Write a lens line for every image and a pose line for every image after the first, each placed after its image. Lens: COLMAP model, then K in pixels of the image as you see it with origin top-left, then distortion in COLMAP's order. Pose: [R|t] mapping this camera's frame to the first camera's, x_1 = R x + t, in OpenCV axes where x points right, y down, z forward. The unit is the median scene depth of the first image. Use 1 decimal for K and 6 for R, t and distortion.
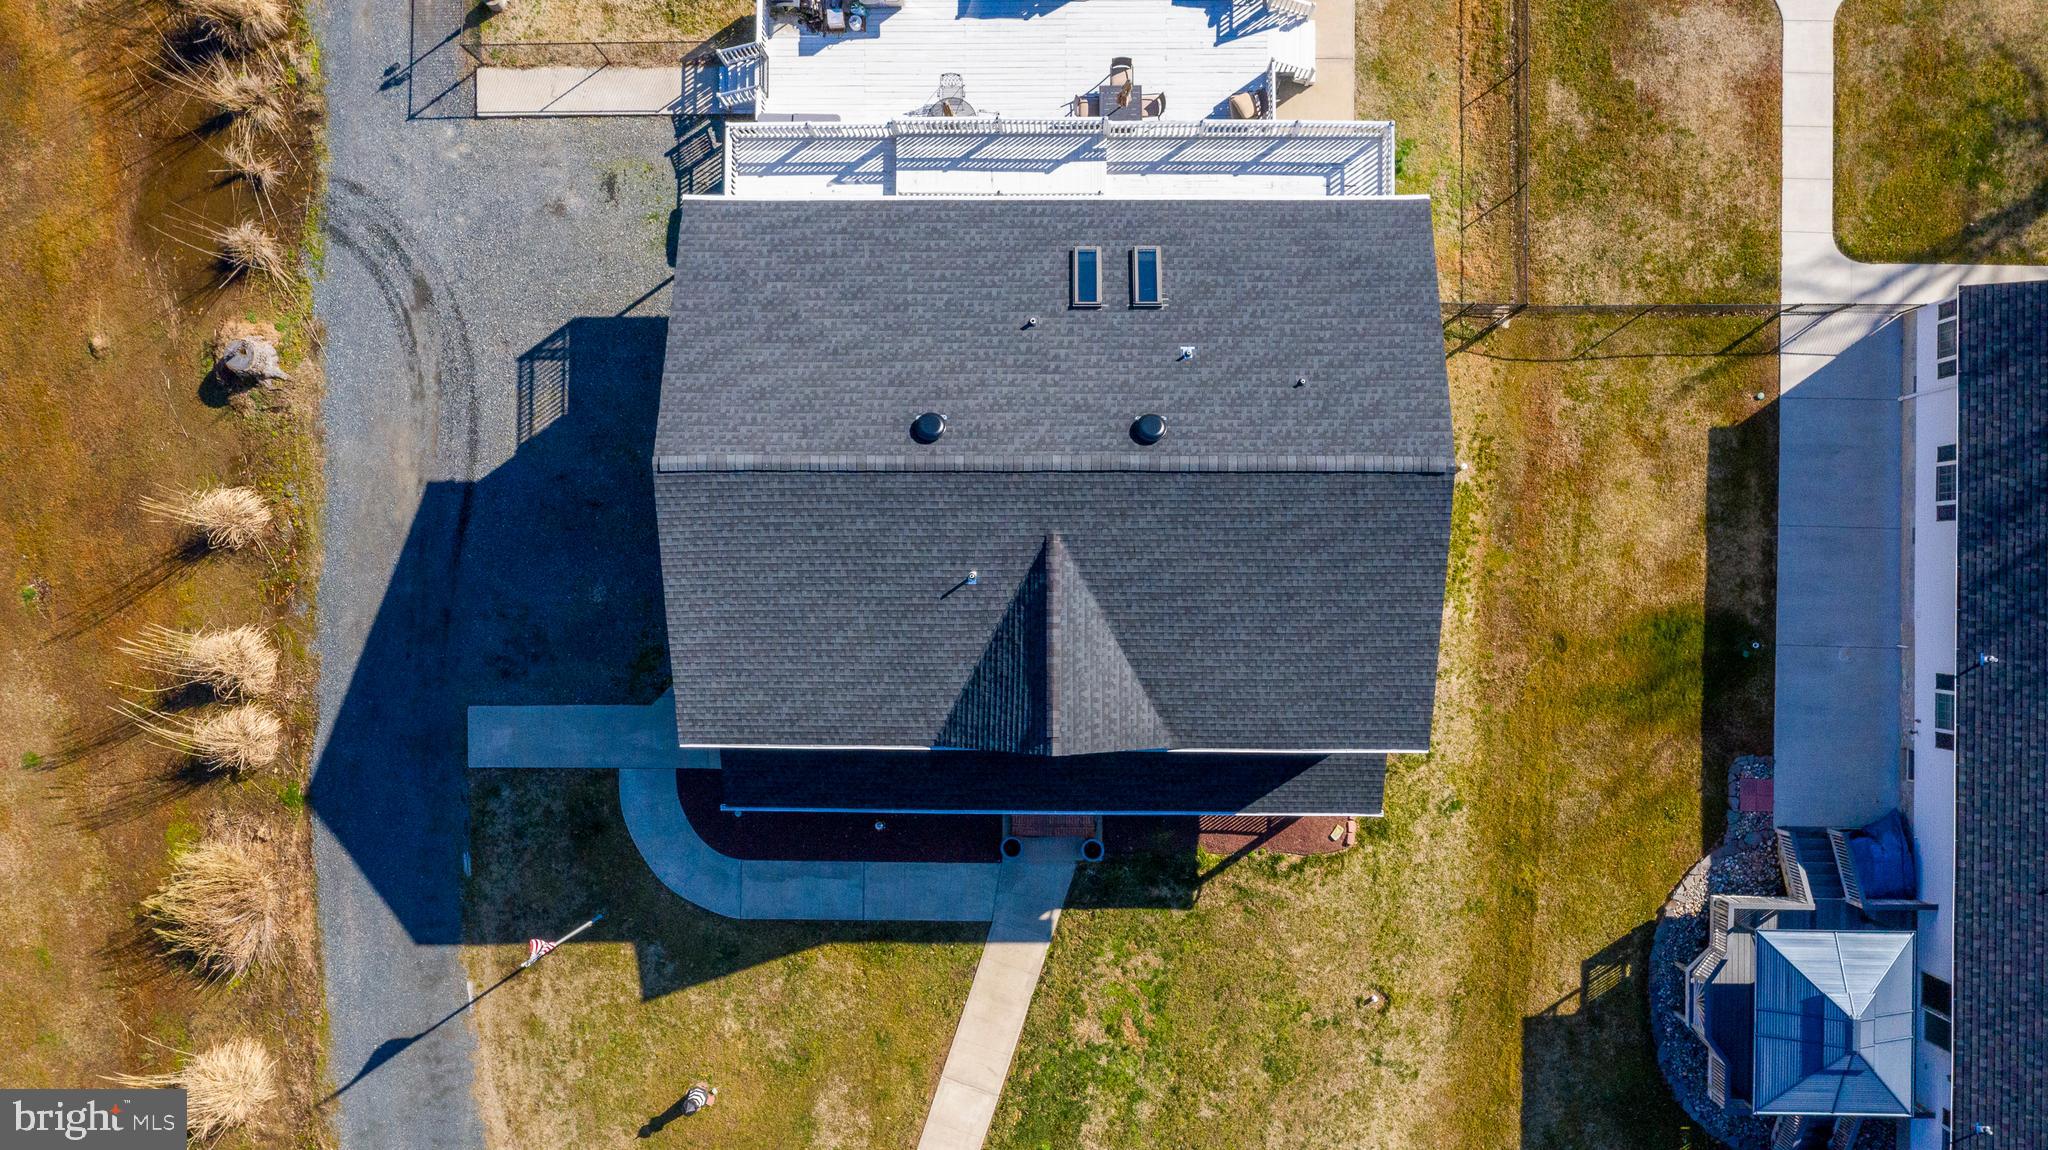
lens RADIAL K [[1633.0, 0, 1023.6], [0, 1633.0, 580.8], [0, 0, 1]] dist [-0.012658, 0.005270]
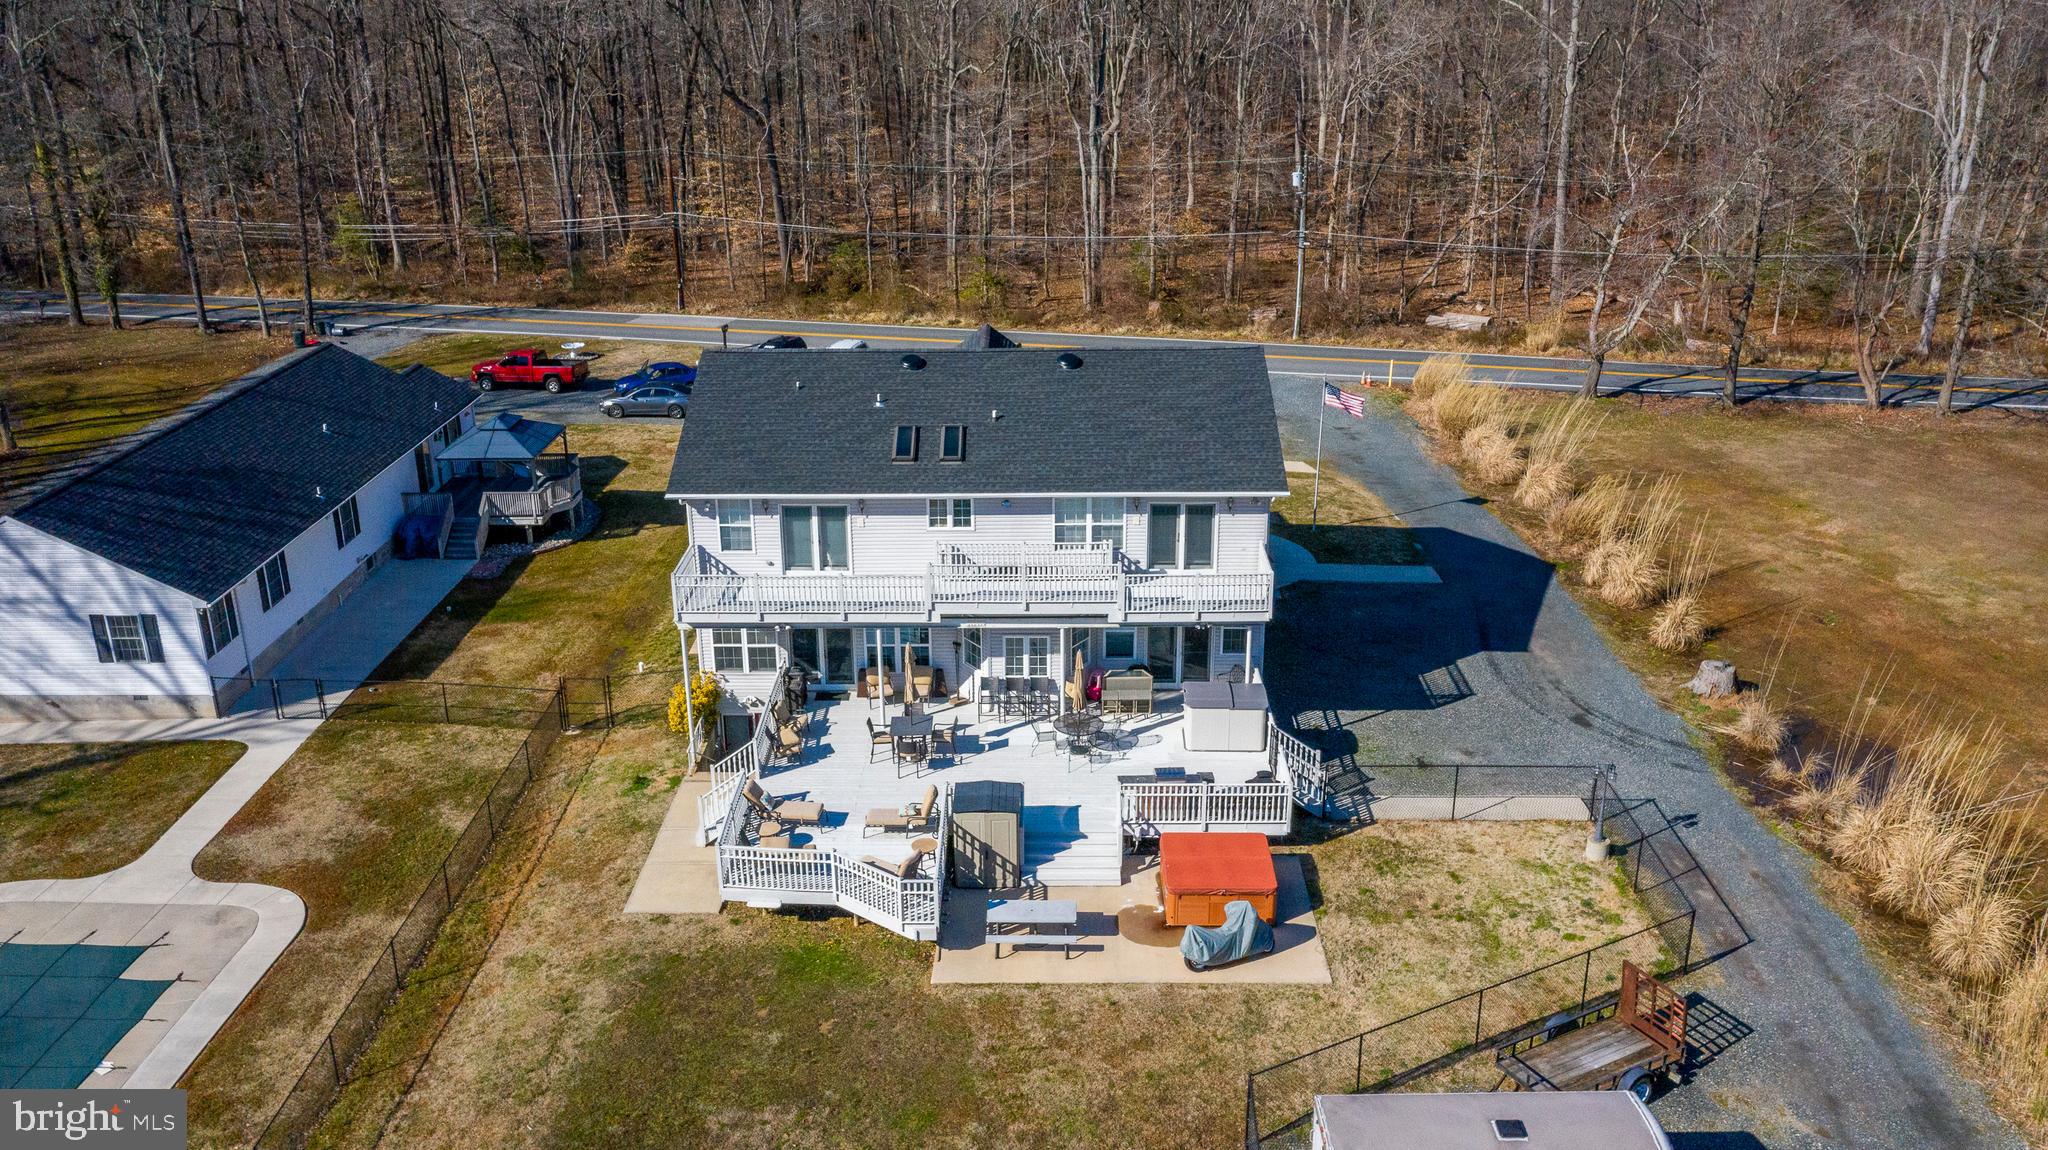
lens RADIAL K [[1633.0, 0, 1023.6], [0, 1633.0, 580.8], [0, 0, 1]] dist [-0.012658, 0.005270]
pose [[-0.999452, 0.029470, 0.015097, -0.026326], [0.003837, -0.349798, 0.936817, -1.154341], [0.032889, 0.936362, 0.349493, 0.539552]]
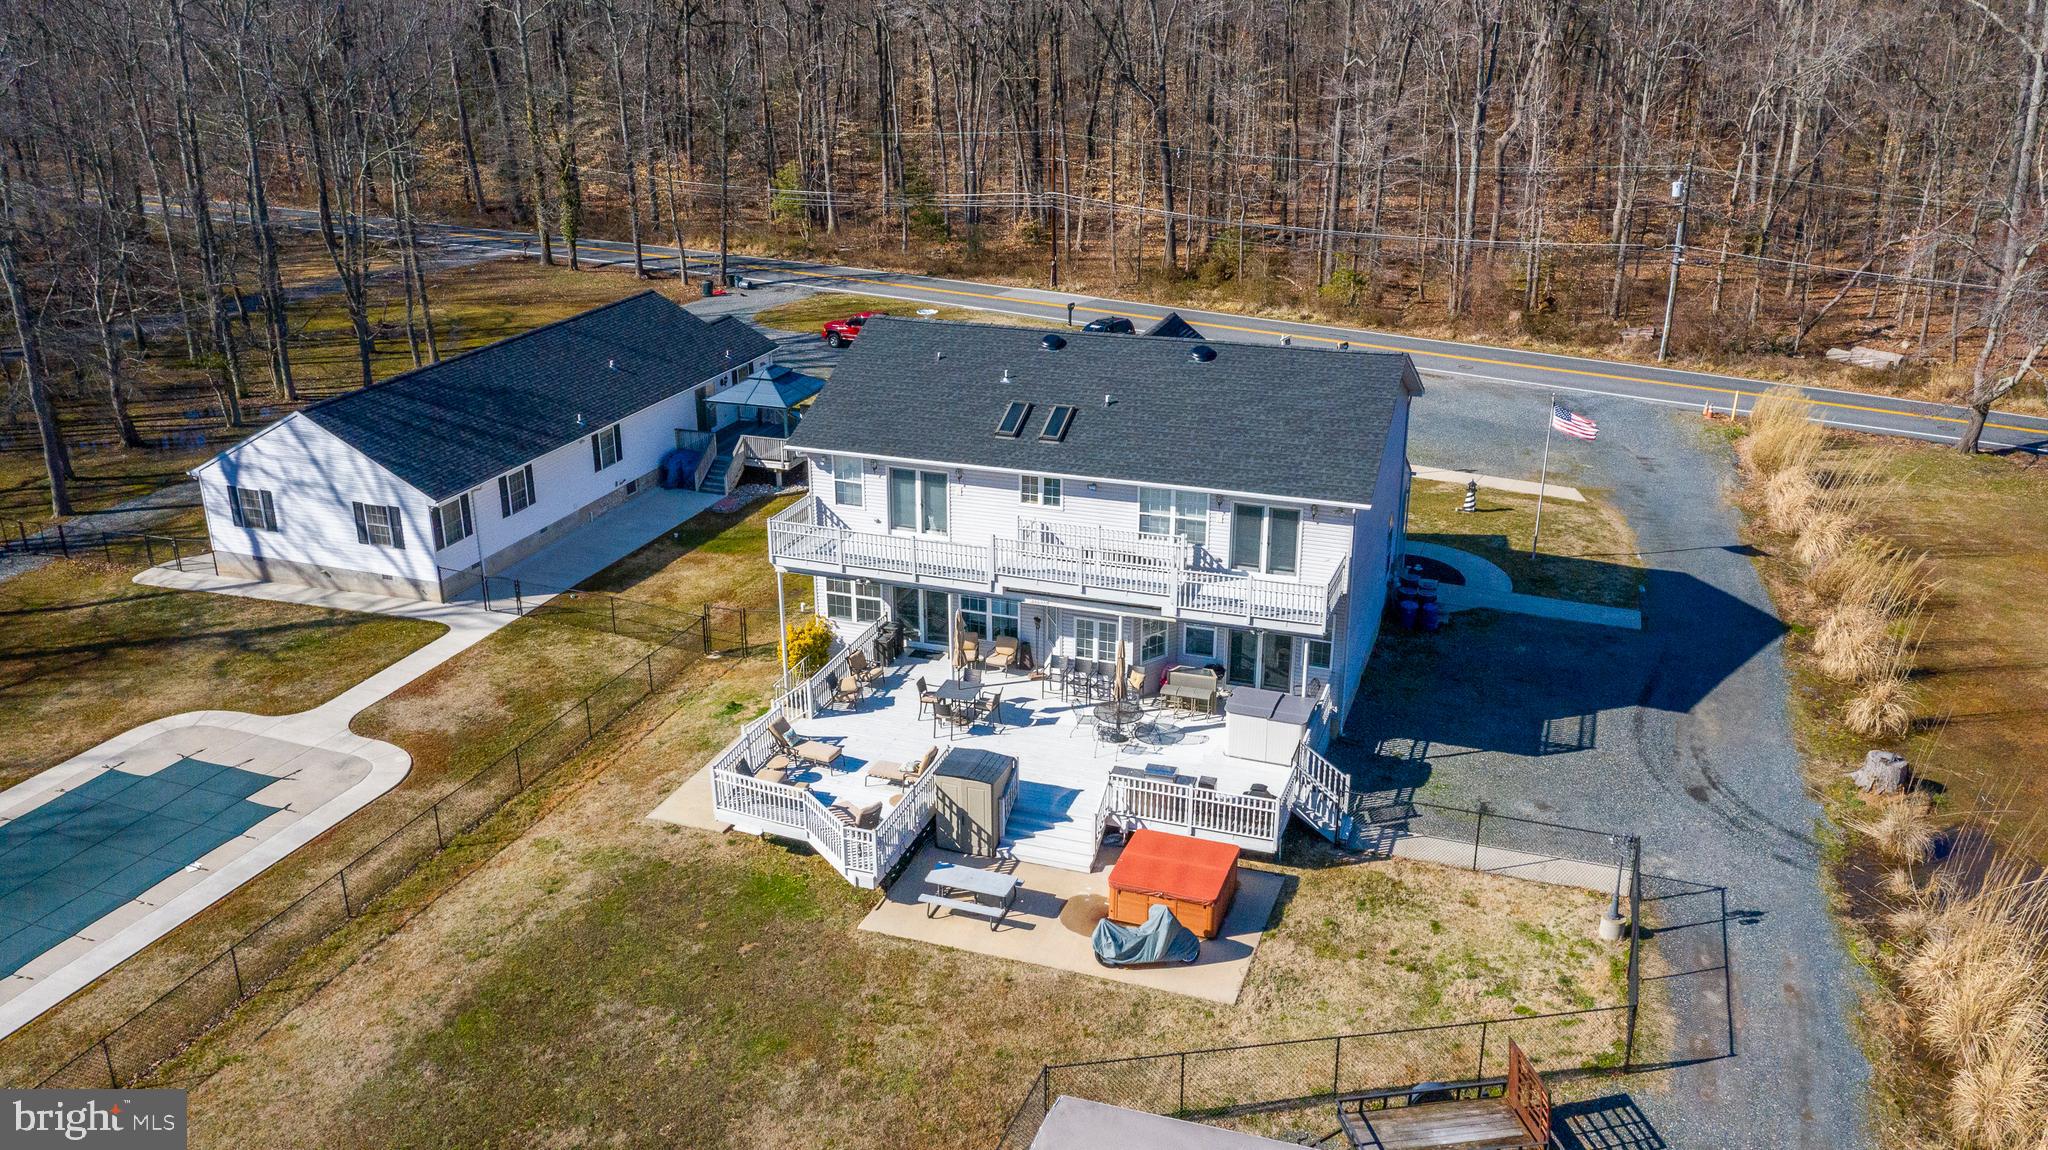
lens RADIAL K [[1621.8, 0, 1023.6], [0, 1621.8, 578.1], [0, 0, 1]] dist [-0.014848, 0.005705]
pose [[-0.944577, -0.090911, 0.315451, -0.287094], [0.327325, -0.334416, 0.883756, -1.119607], [0.025148, 0.938031, 0.345639, 0.549608]]
